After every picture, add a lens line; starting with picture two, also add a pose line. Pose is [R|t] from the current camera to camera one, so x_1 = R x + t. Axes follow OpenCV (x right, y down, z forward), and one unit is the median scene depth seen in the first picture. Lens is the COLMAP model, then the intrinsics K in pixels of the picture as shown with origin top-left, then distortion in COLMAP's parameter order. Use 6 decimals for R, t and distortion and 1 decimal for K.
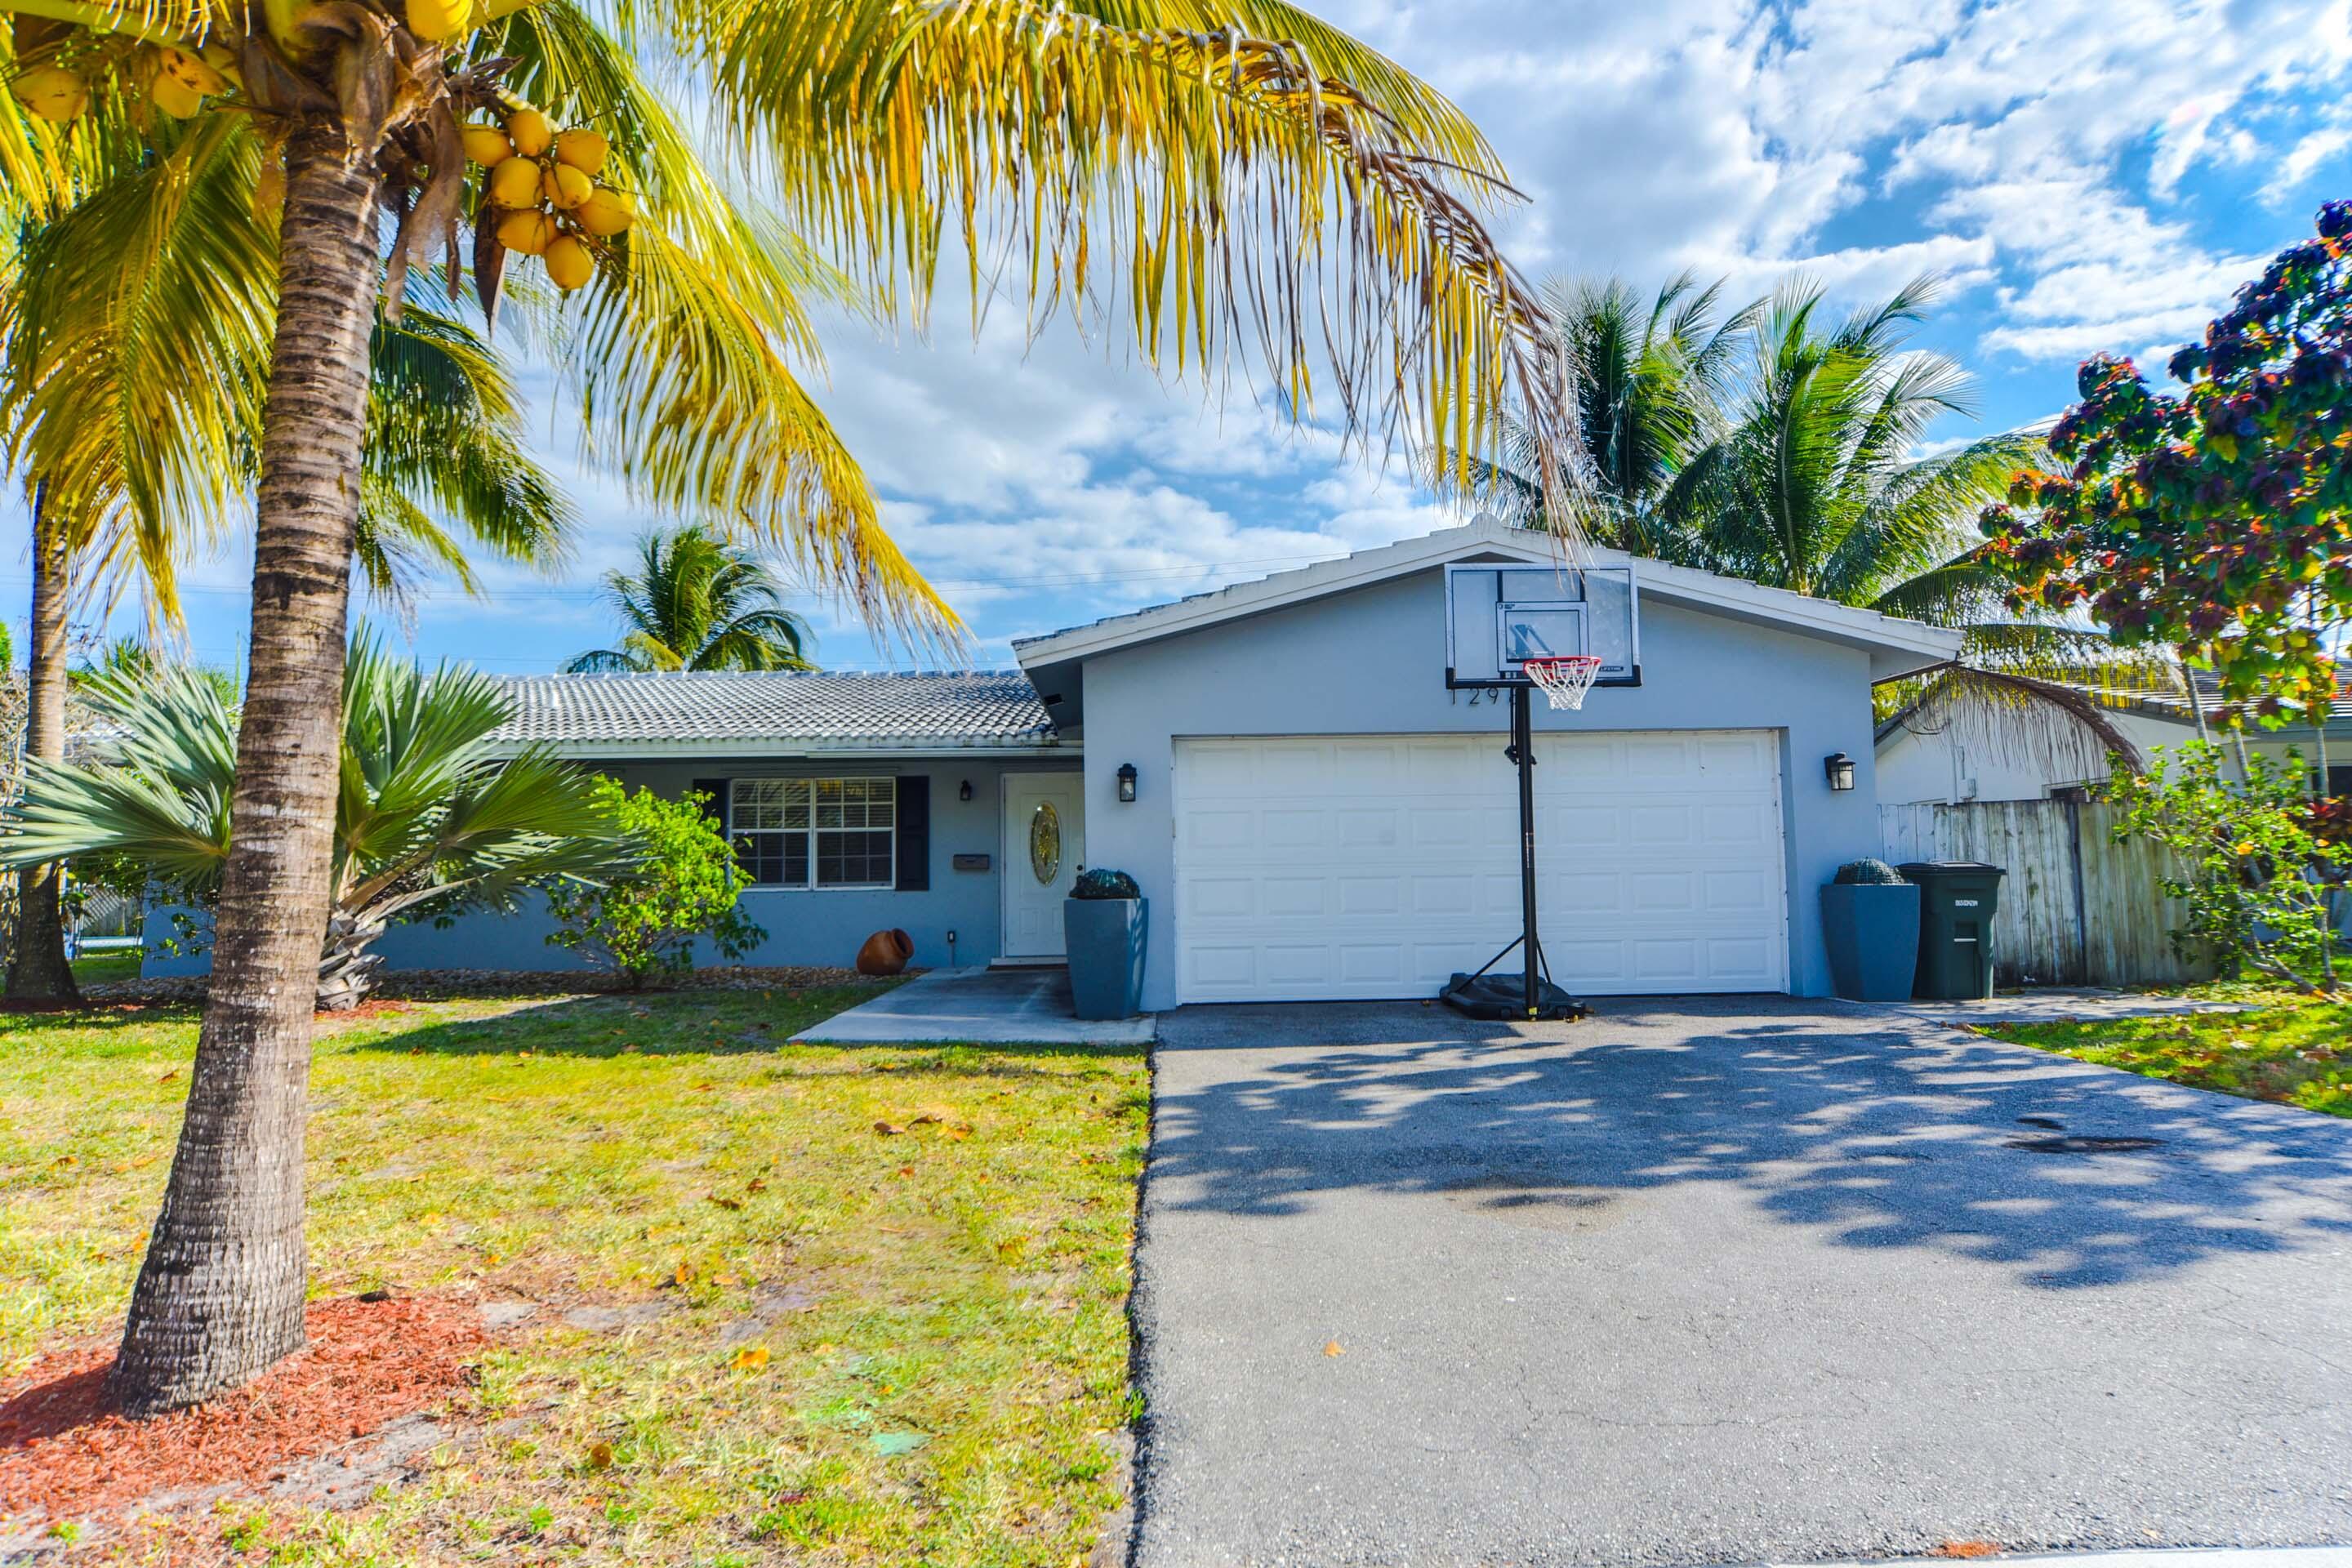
lens RADIAL K [[1011.1, 0, 1184.2], [0, 1011.1, 745.4], [0, 0, 1]] dist [0.003014, 0.000709]
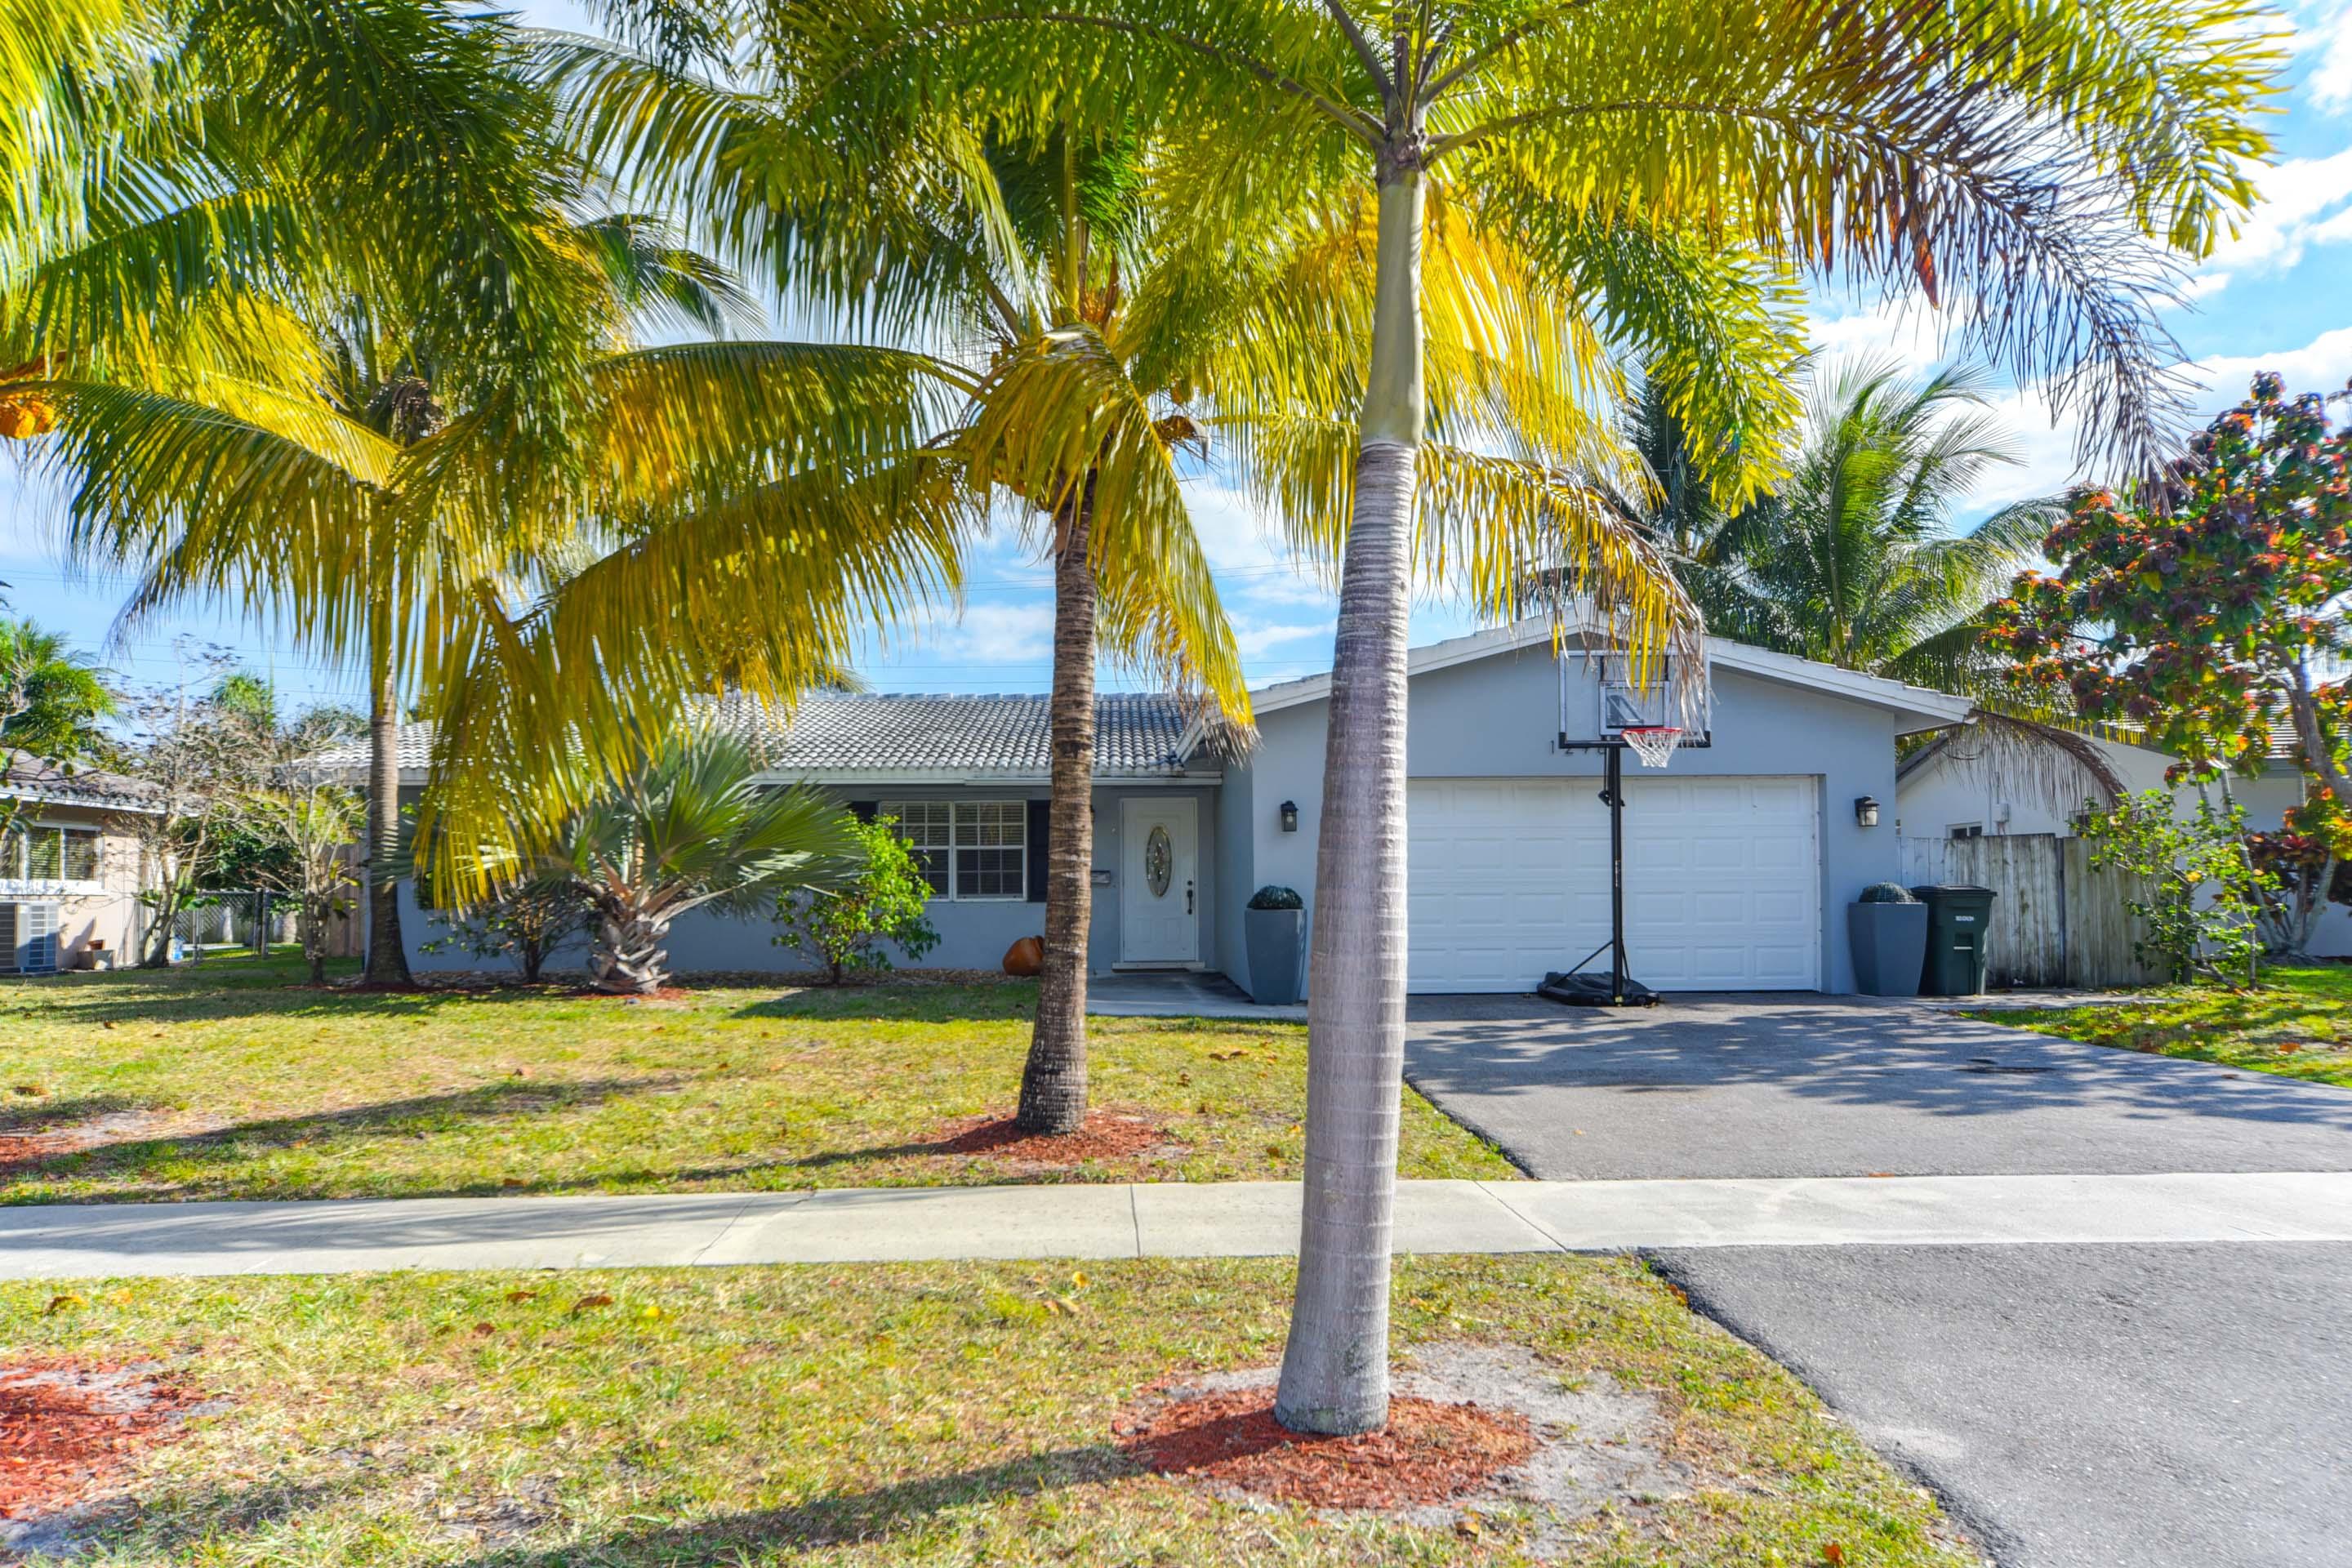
lens RADIAL K [[1098.6, 0, 1183.5], [0, 1098.6, 788.7], [0, 0, 1]] dist [-0.000382, 0.005137]
pose [[0.999956, 0.008578, 0.003917, -0.178930], [-0.008714, 0.999308, 0.036152, -0.040983], [-0.003605, -0.036185, 0.999339, -0.315583]]
